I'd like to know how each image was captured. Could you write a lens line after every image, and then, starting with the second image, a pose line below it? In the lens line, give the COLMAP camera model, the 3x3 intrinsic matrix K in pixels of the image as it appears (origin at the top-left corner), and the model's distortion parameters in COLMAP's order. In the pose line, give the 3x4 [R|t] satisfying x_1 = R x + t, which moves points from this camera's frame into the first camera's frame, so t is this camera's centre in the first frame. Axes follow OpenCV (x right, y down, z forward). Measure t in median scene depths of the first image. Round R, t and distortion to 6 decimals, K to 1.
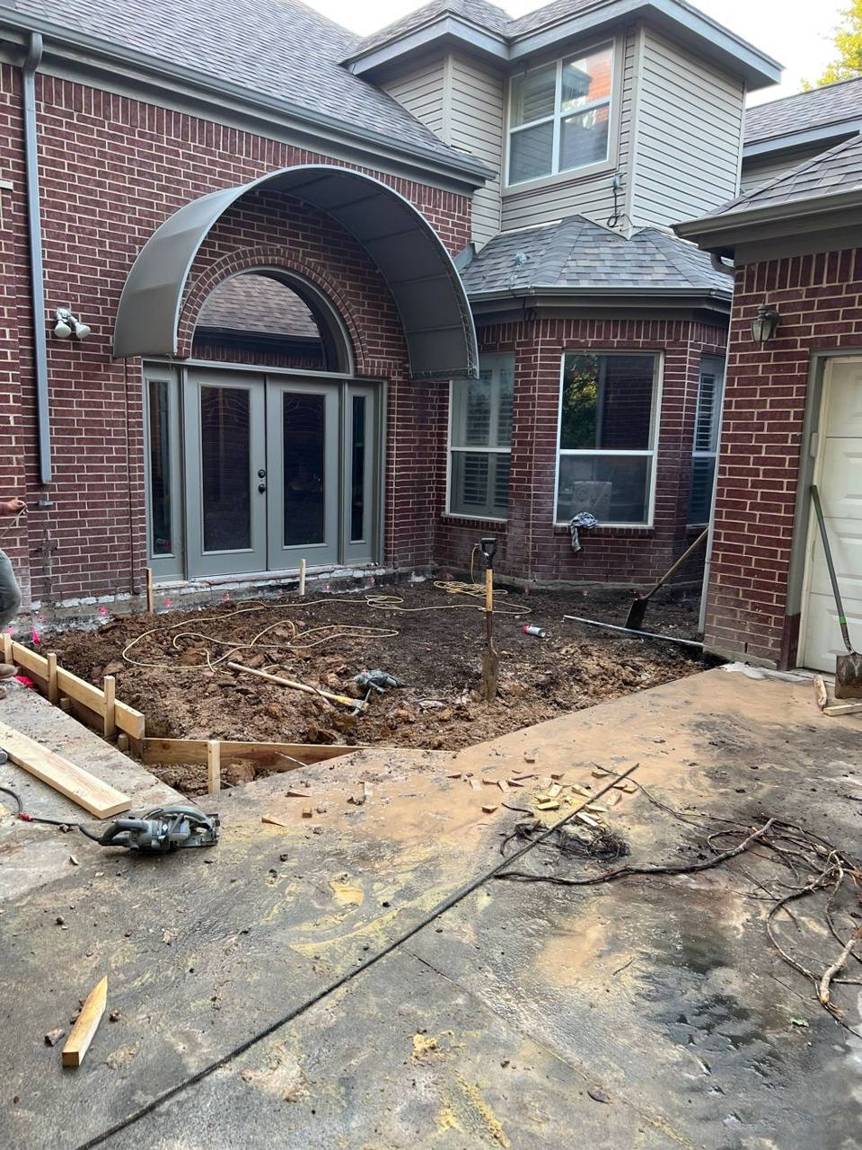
lens RADIAL K [[875.1, 0, 420.2], [0, 875.1, 589.5], [0, 0, 1]] dist [0.042809, -0.045526]
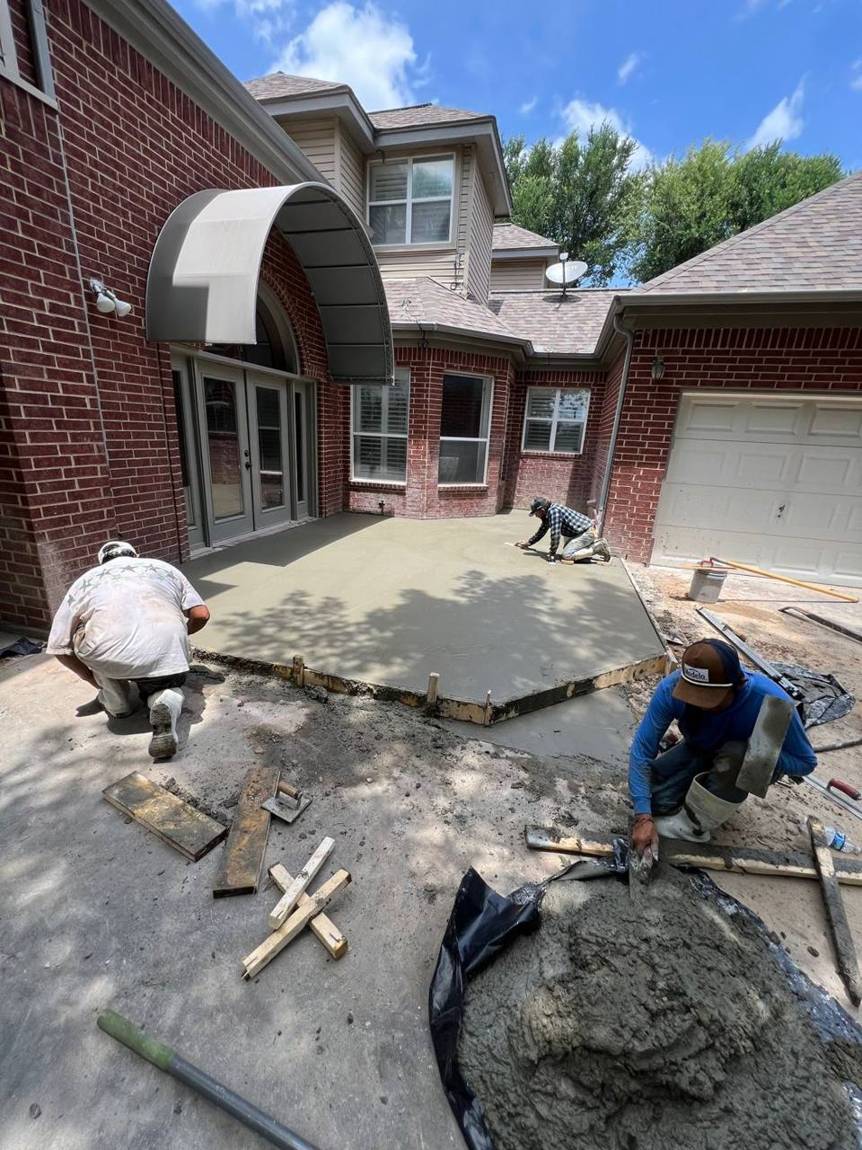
lens RADIAL K [[460.5, 0, 428.7], [0, 460.5, 577.8], [0, 0, 1]] dist [-0.003828, 0.000039]
pose [[0.845989, -0.142225, 0.513881, -0.328446], [0.059994, 0.983039, 0.173307, -0.057003], [-0.529814, -0.115786, 0.840173, 0.297995]]
